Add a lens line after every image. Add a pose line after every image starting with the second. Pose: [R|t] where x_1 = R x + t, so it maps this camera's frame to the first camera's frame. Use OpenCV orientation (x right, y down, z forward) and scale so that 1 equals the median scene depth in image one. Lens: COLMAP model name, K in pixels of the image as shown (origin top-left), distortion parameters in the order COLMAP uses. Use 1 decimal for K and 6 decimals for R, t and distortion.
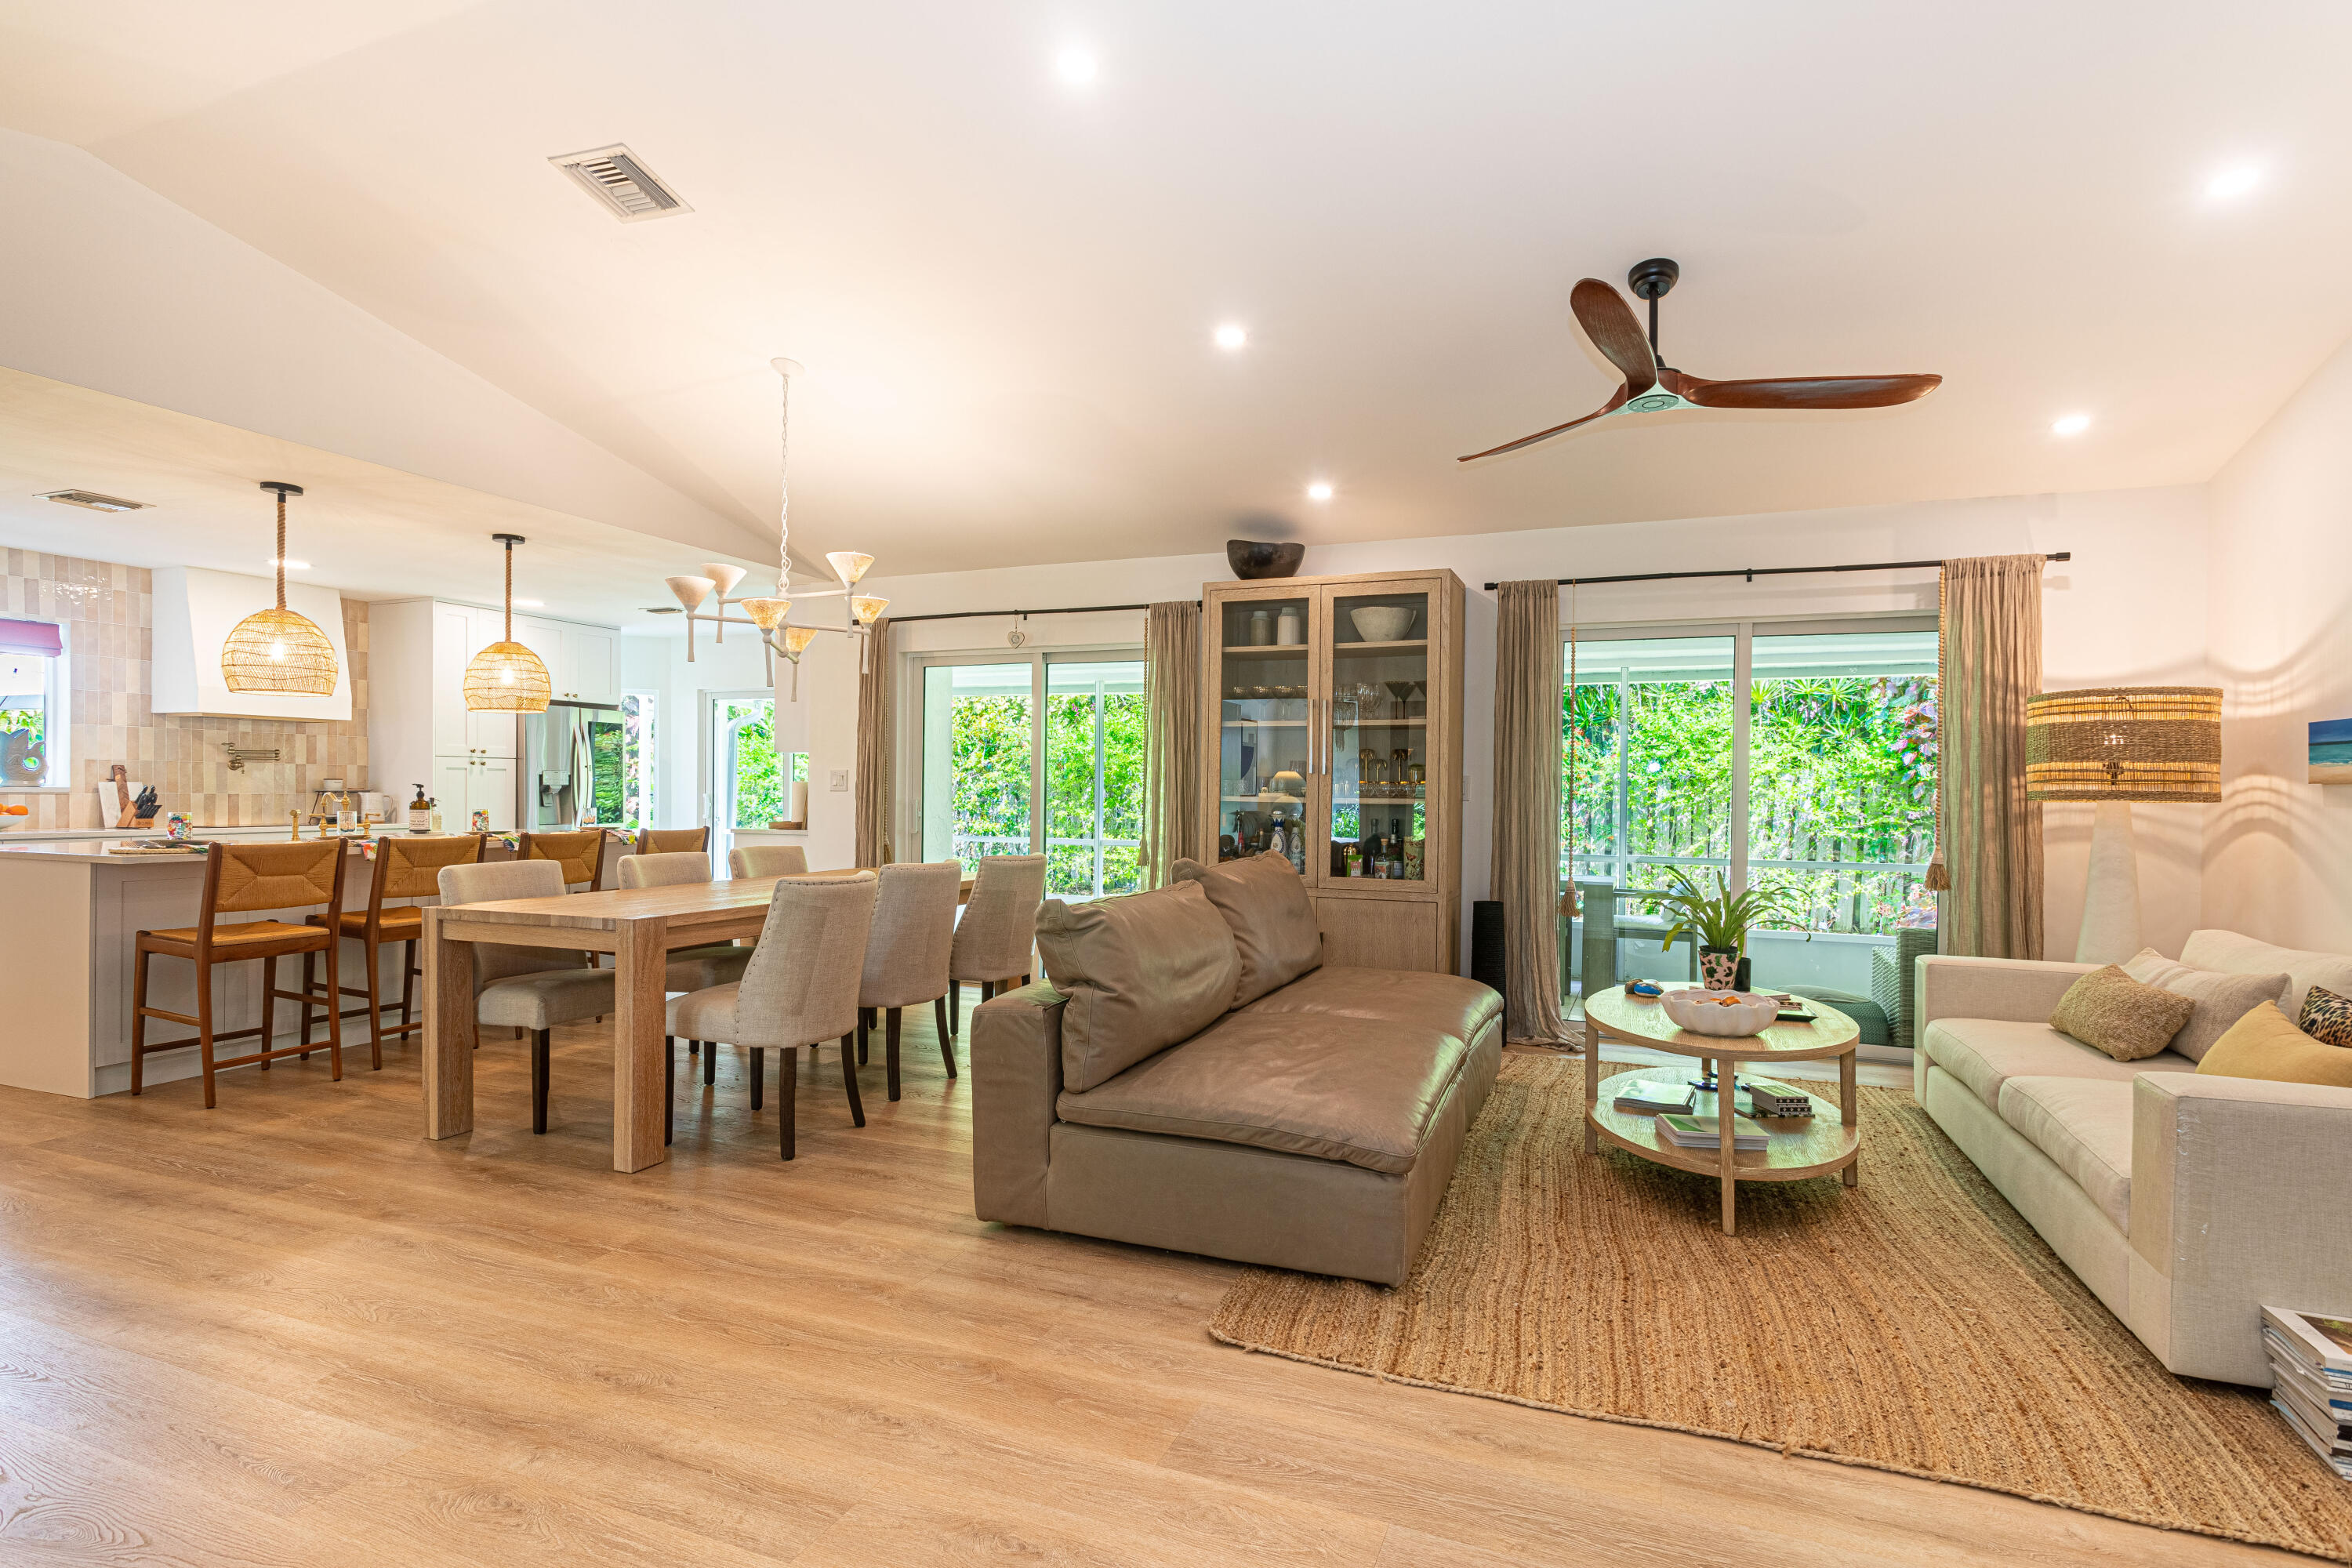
lens RADIAL K [[1147.5, 0, 1180.1], [0, 1147.5, 794.6], [0, 0, 1]] dist [0.000627, 0.001531]
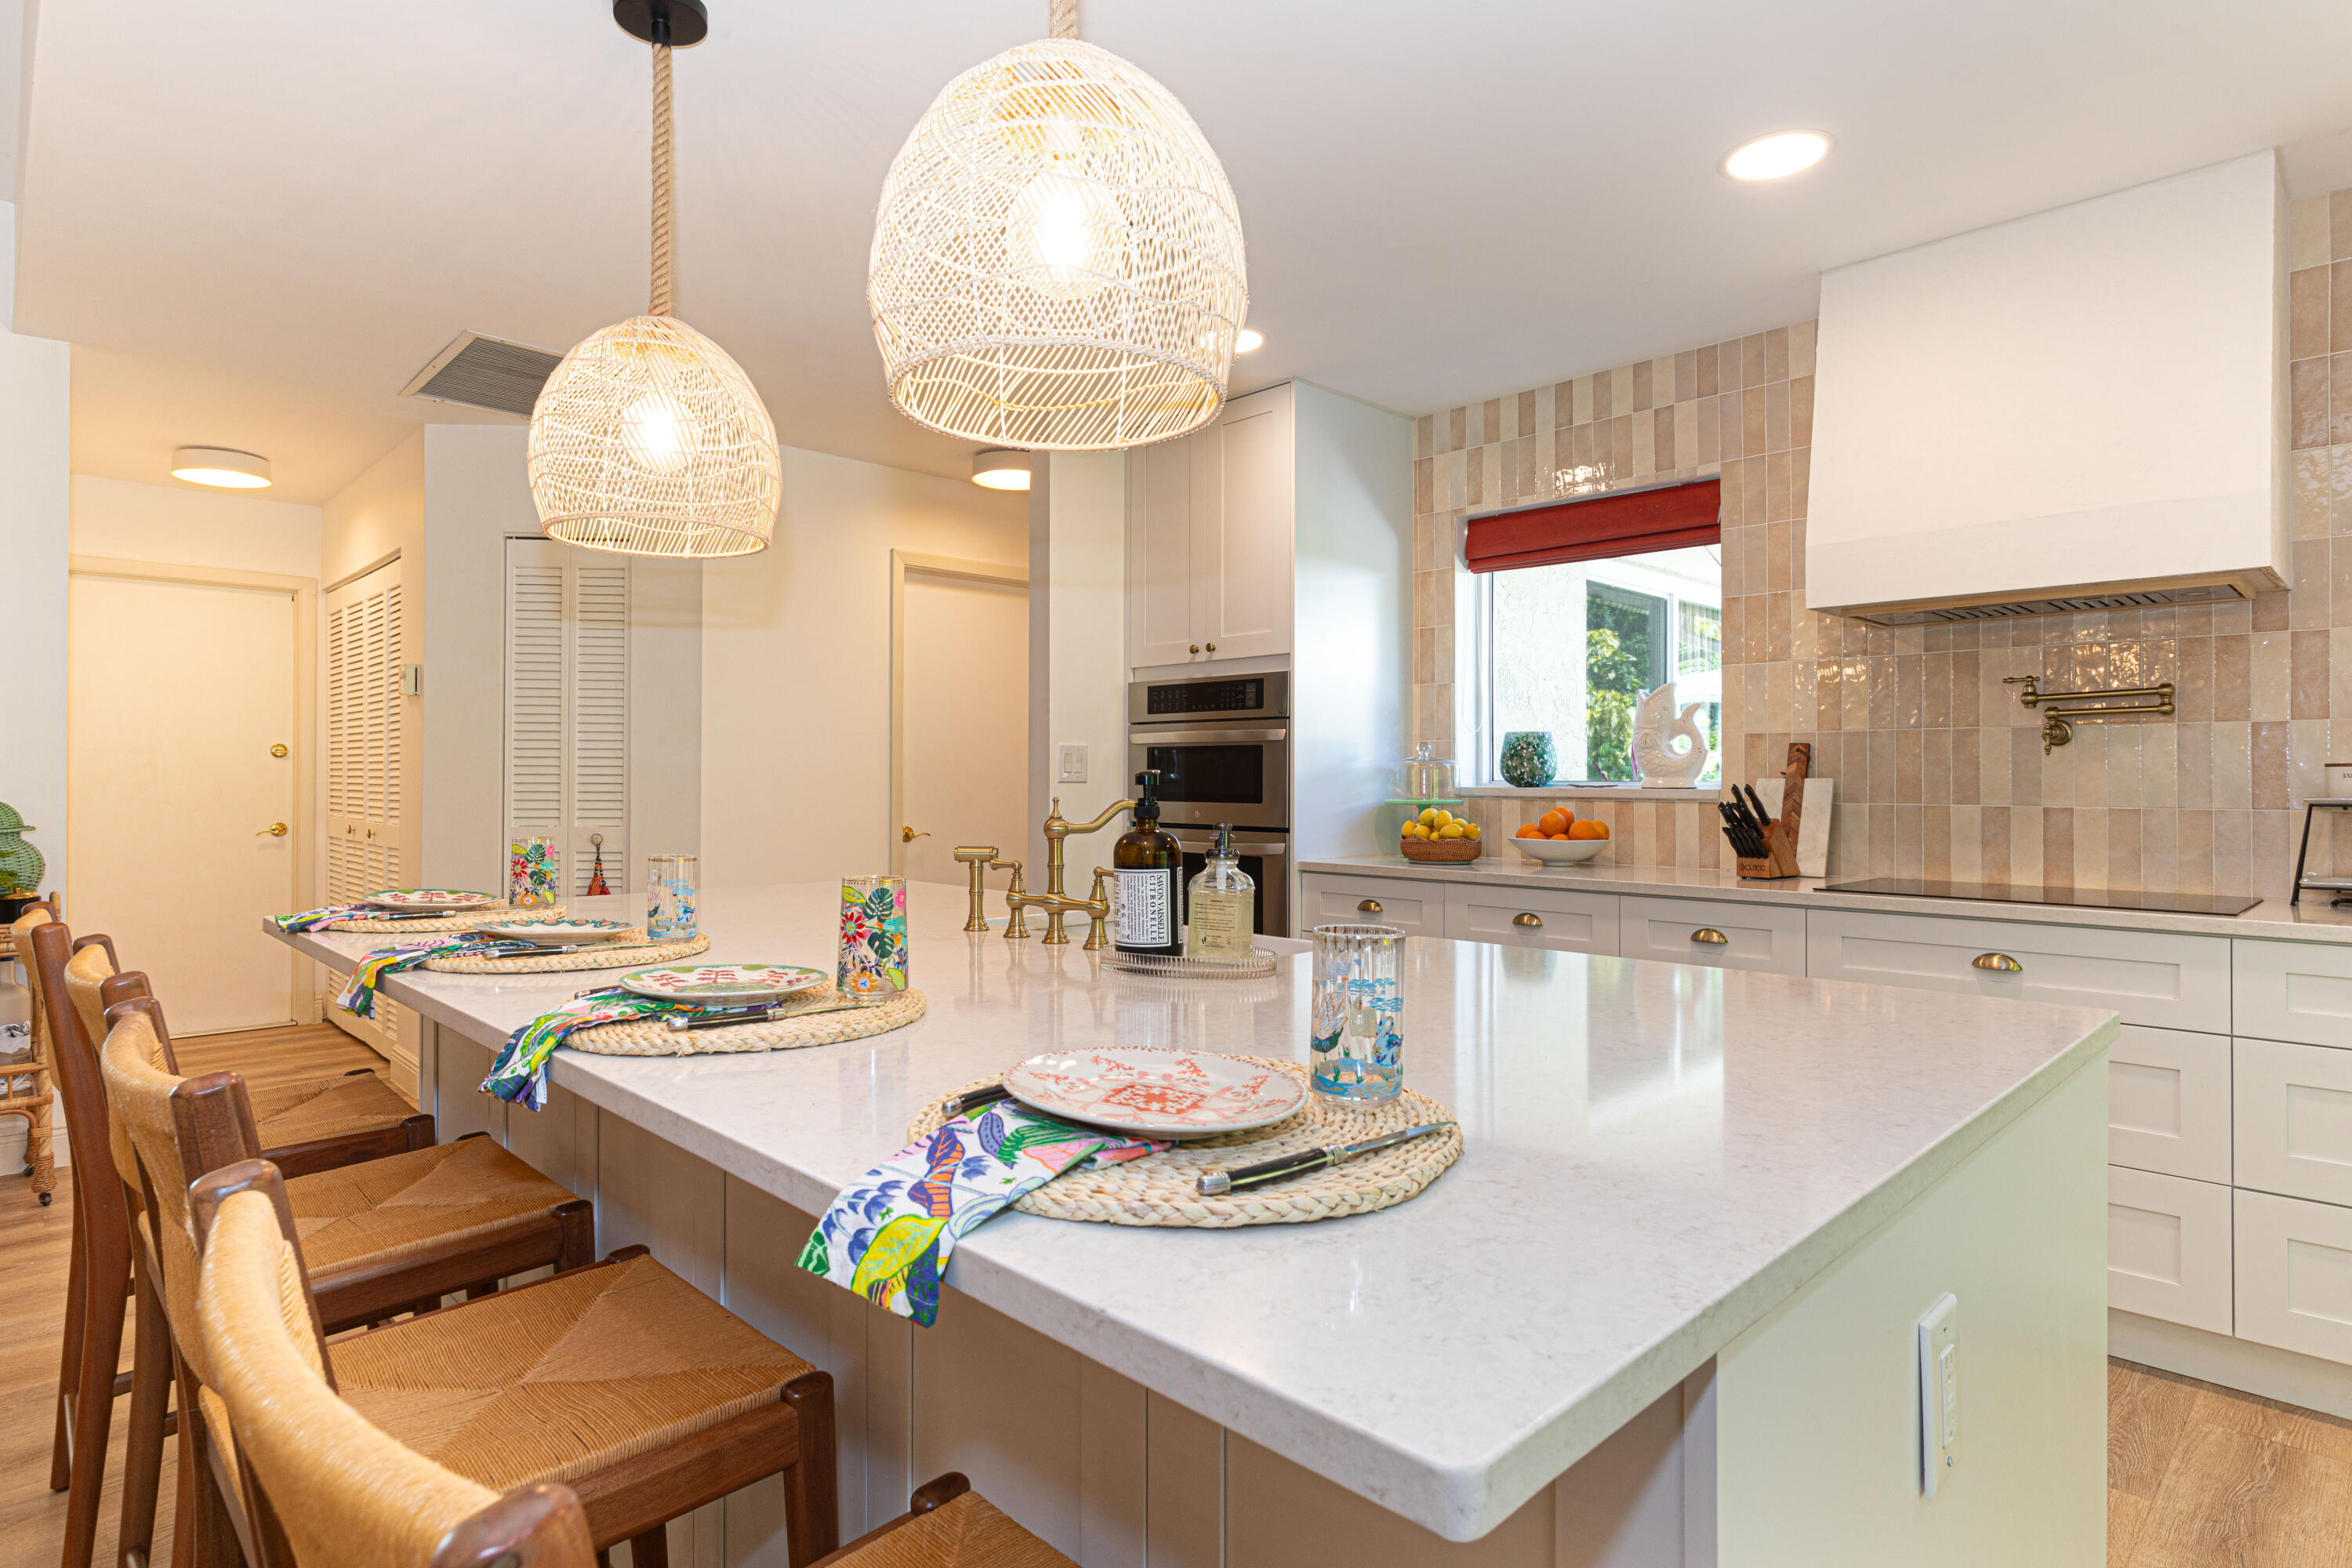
lens RADIAL K [[1221.2, 0, 1158.6], [0, 1221.2, 791.0], [0, 0, 1]] dist [-0.001754, 0.001917]
pose [[-0.401722, -0.001370, -0.915761, -0.631284], [-0.010091, 0.999945, 0.002930, -0.007799], [0.915706, 0.010418, -0.401714, 1.721344]]
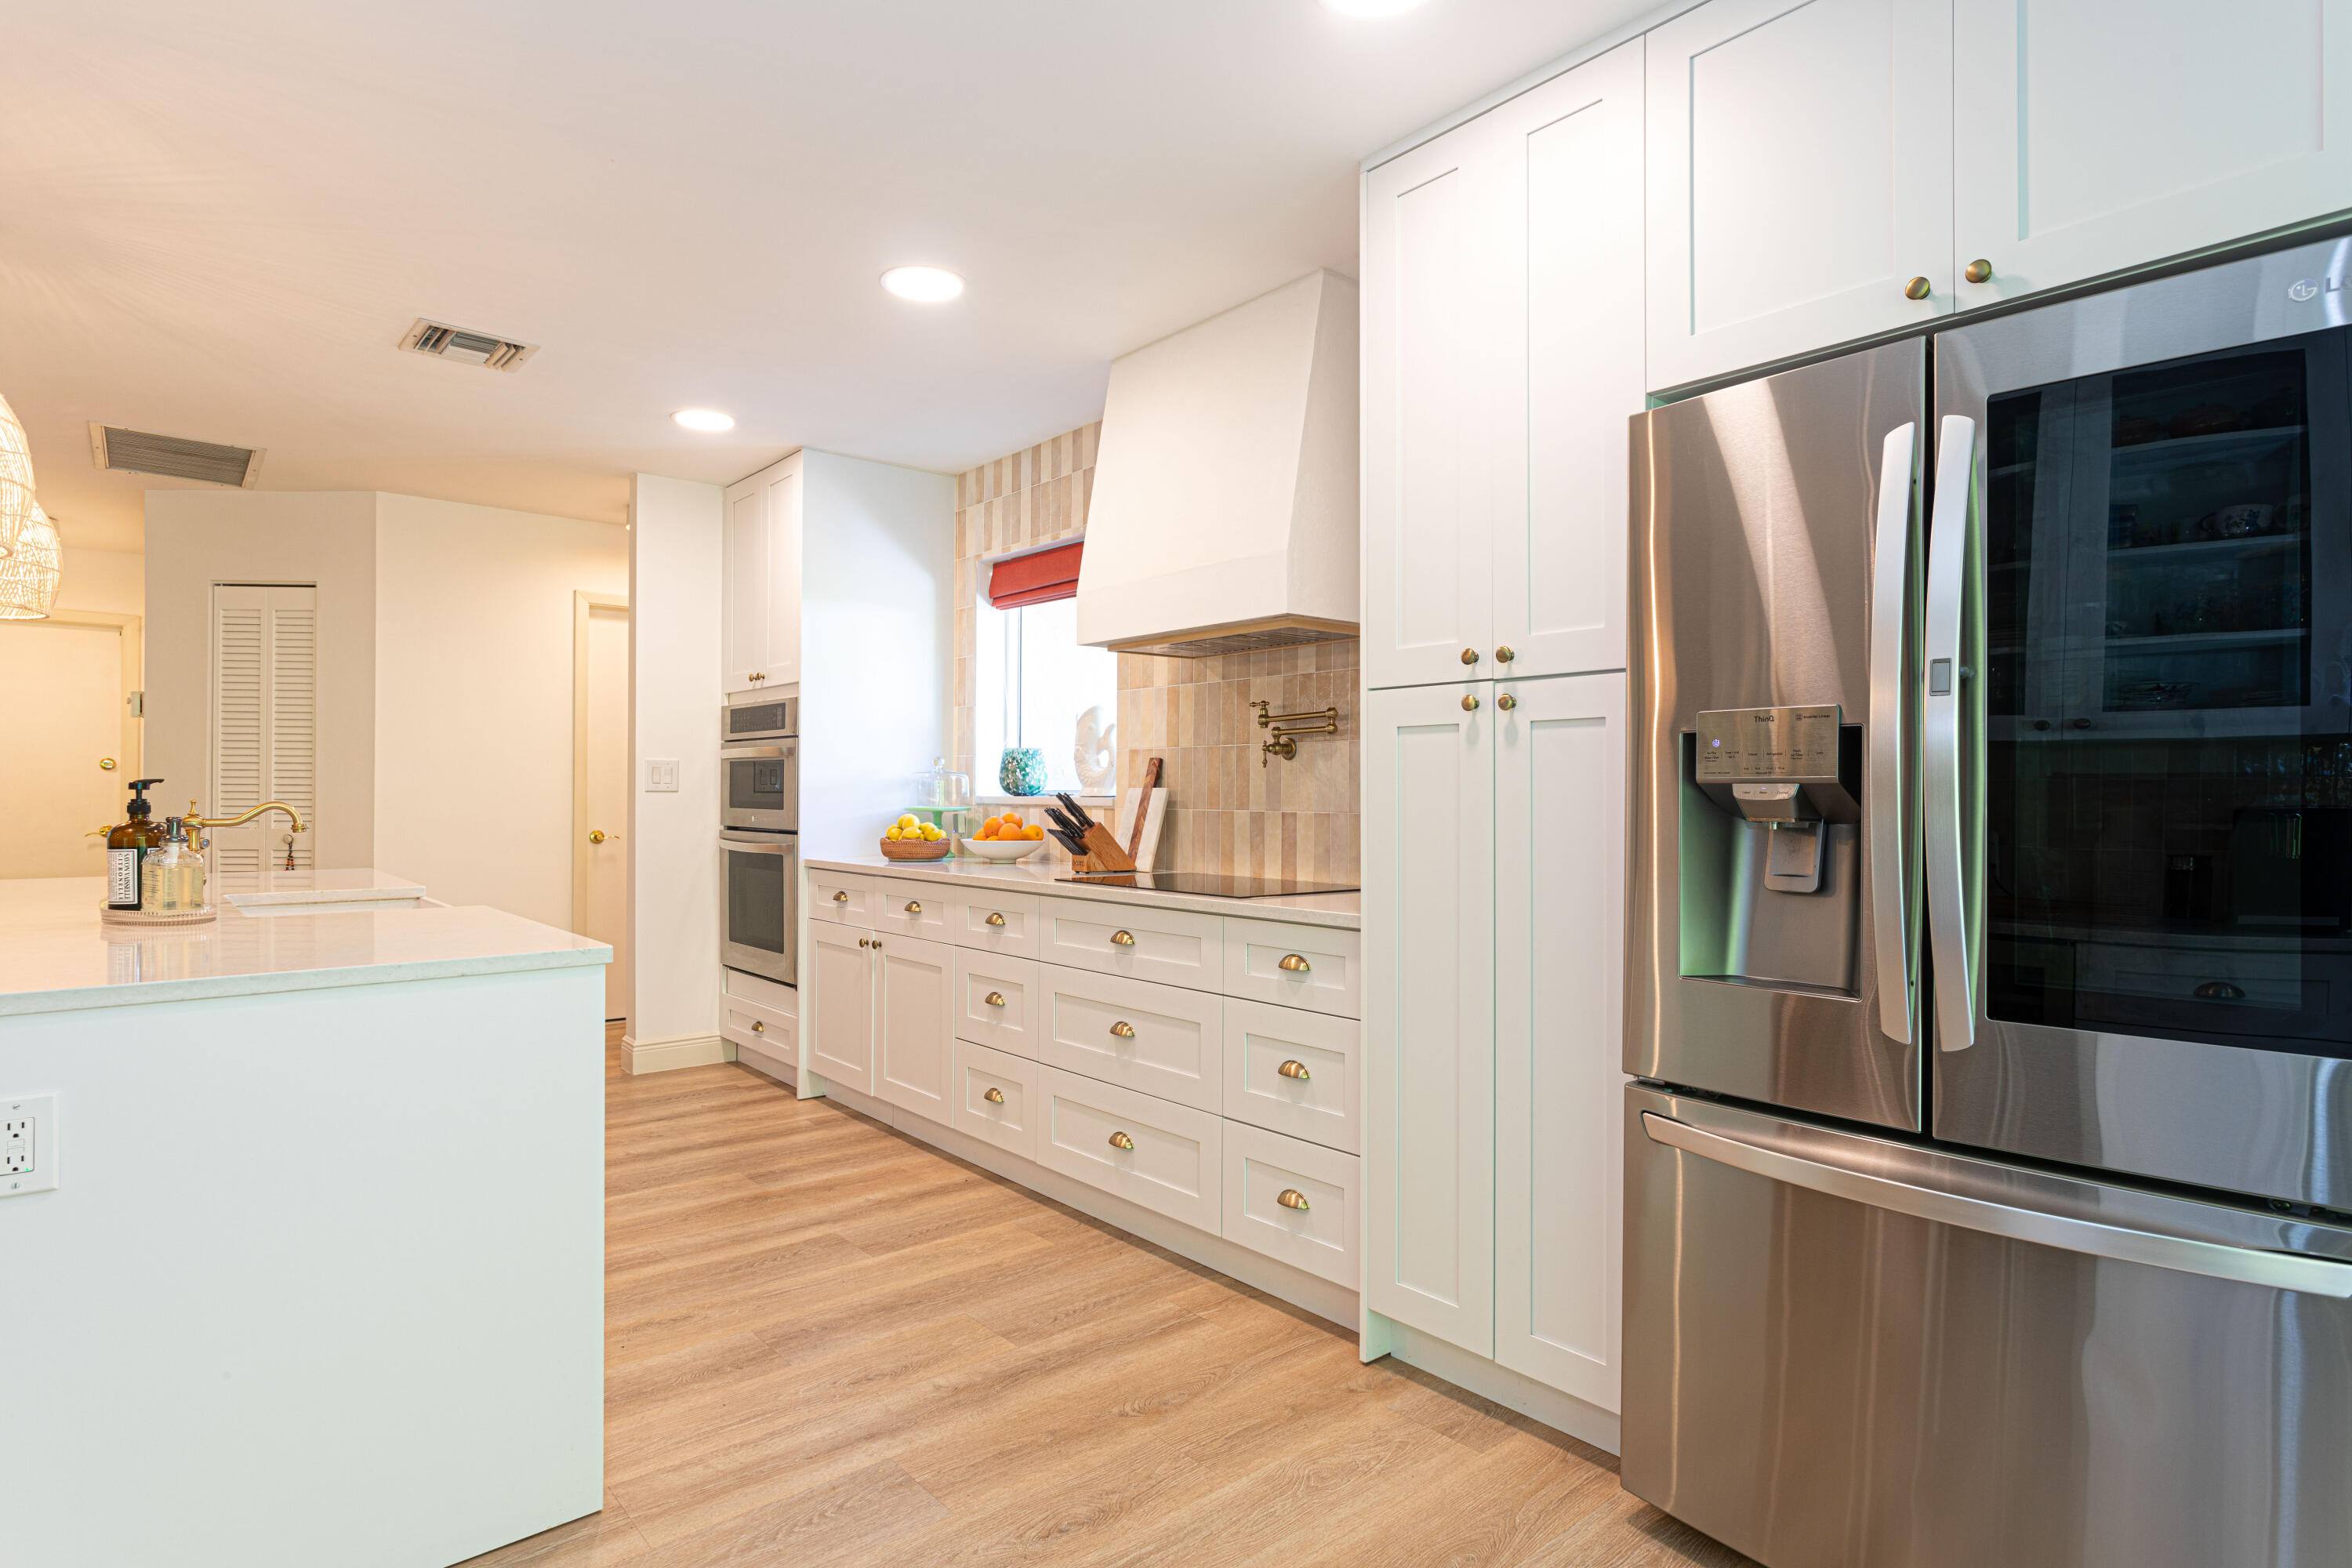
lens RADIAL K [[1221.2, 0, 1161.6], [0, 1221.2, 786.0], [0, 0, 1]] dist [-0.001754, 0.001917]
pose [[-0.459742, -0.013121, -0.887956, -0.714475], [-0.010829, 0.999899, -0.009168, -0.011306], [0.887986, 0.005401, -0.459838, 2.285964]]
